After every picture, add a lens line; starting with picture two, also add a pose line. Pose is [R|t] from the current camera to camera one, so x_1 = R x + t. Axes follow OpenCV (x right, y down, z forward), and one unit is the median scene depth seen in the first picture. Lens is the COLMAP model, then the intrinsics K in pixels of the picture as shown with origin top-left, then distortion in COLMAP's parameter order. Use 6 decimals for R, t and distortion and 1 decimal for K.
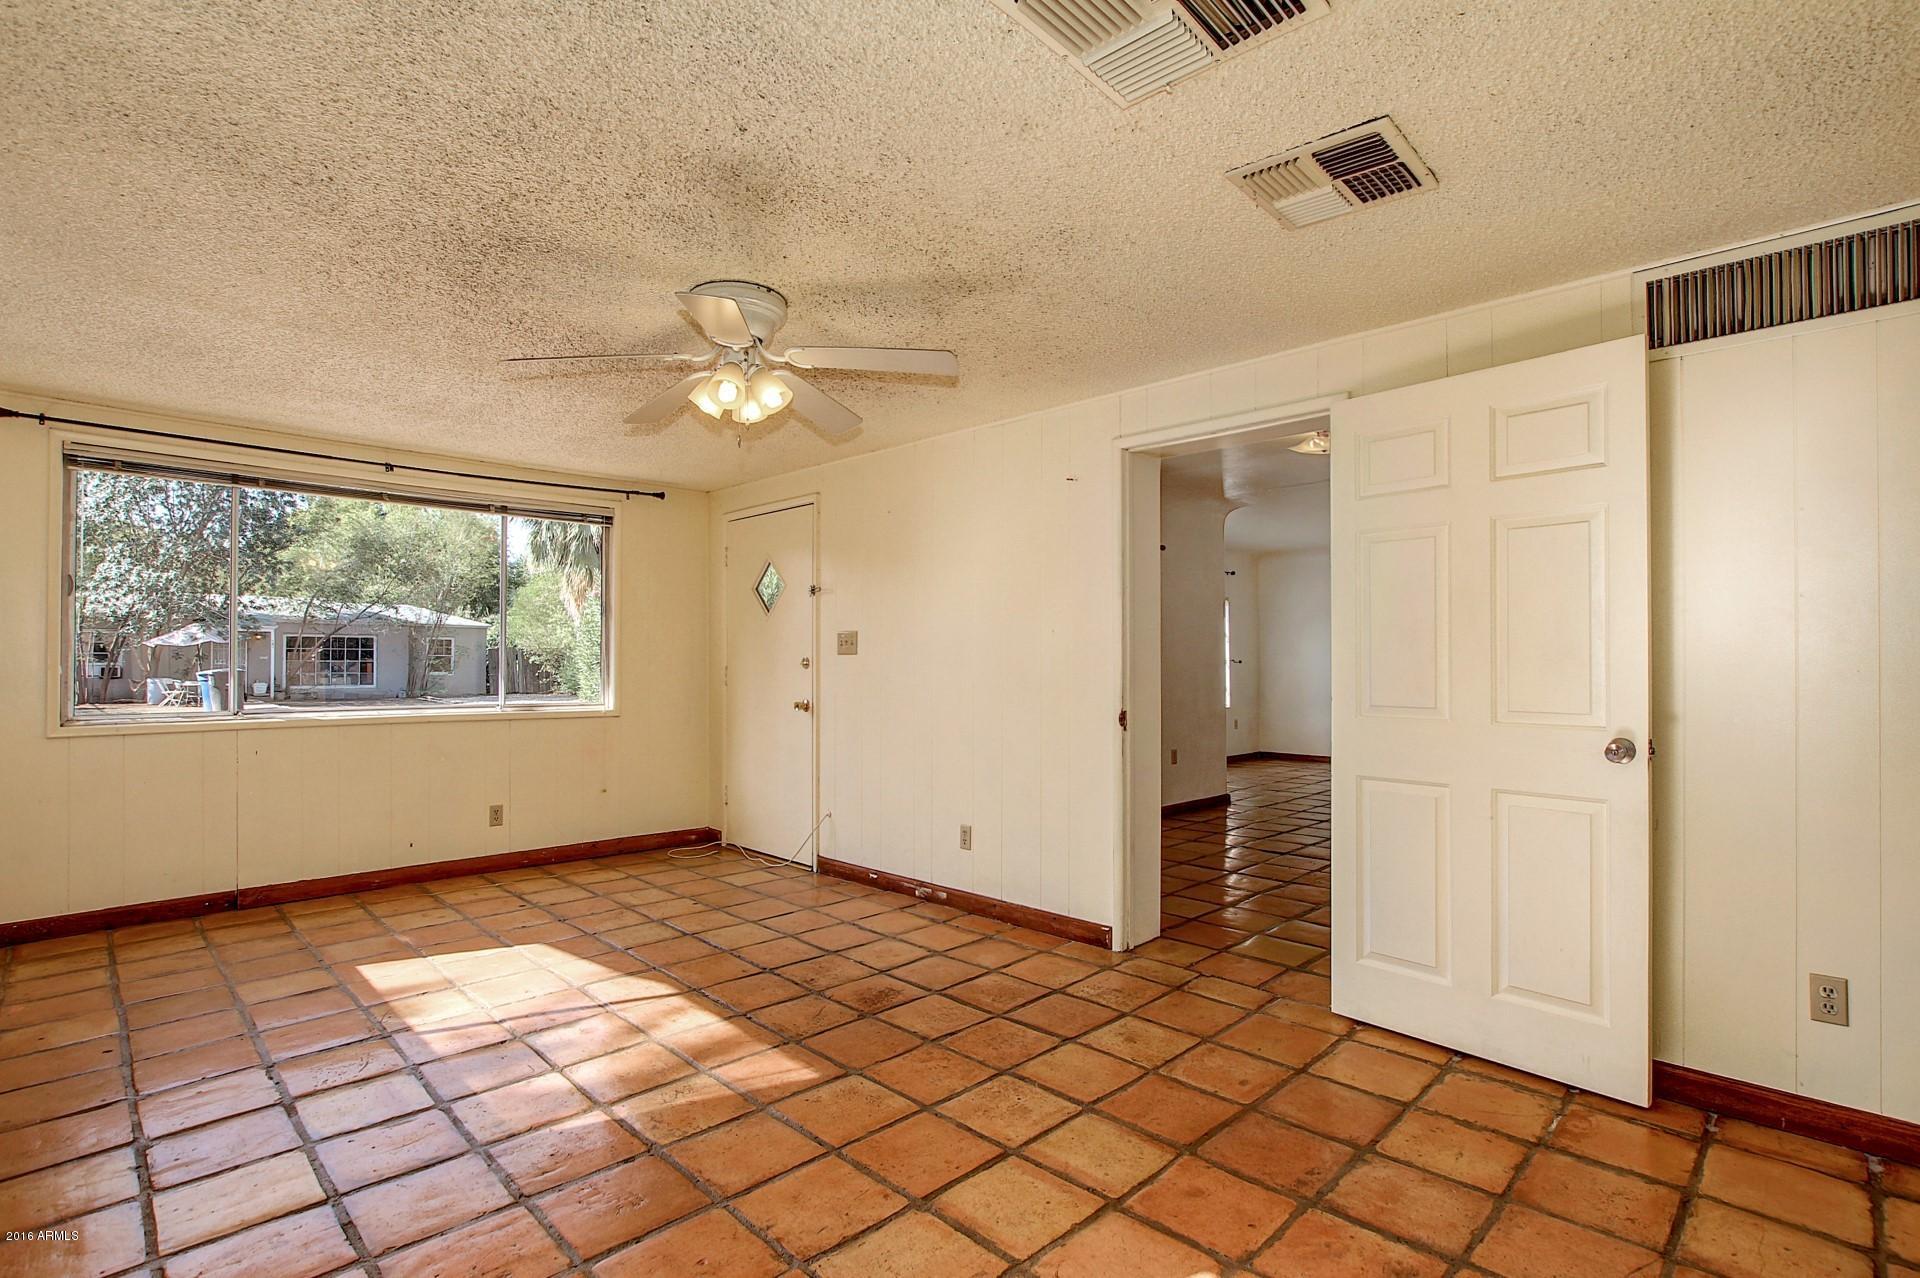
lens RADIAL K [[917.3, 0, 971.3], [0, 917.3, 653.7], [0, 0, 1]] dist [-0.024691, -0.000628]
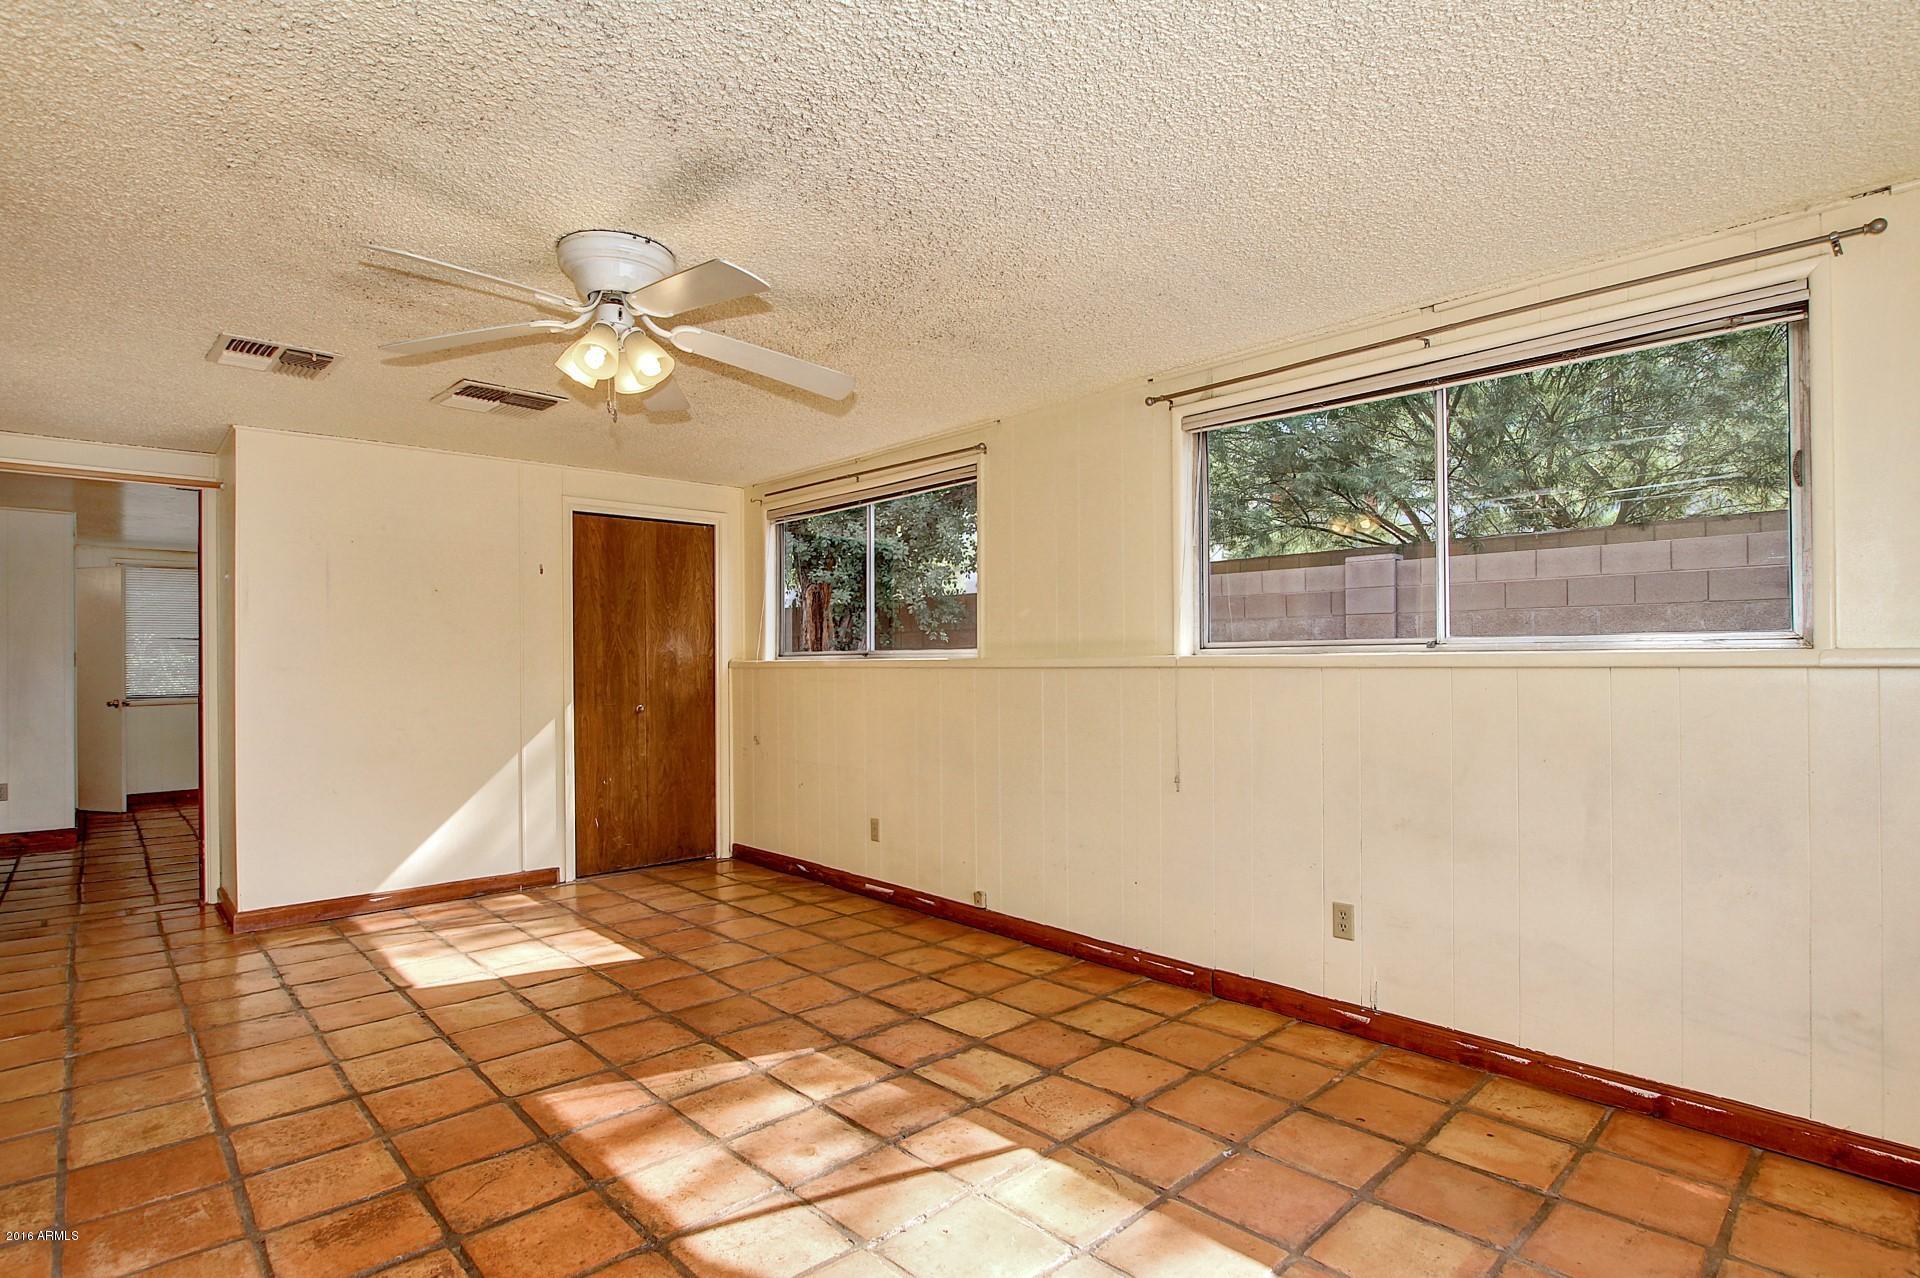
lens RADIAL K [[917.3, 0, 971.3], [0, 917.3, 653.7], [0, 0, 1]] dist [-0.024691, -0.000628]
pose [[-0.999642, 0.009309, 0.025072, -0.616864], [0.008945, 0.999854, -0.014576, 0.009244], [-0.025204, -0.014346, -0.999579, 1.865216]]
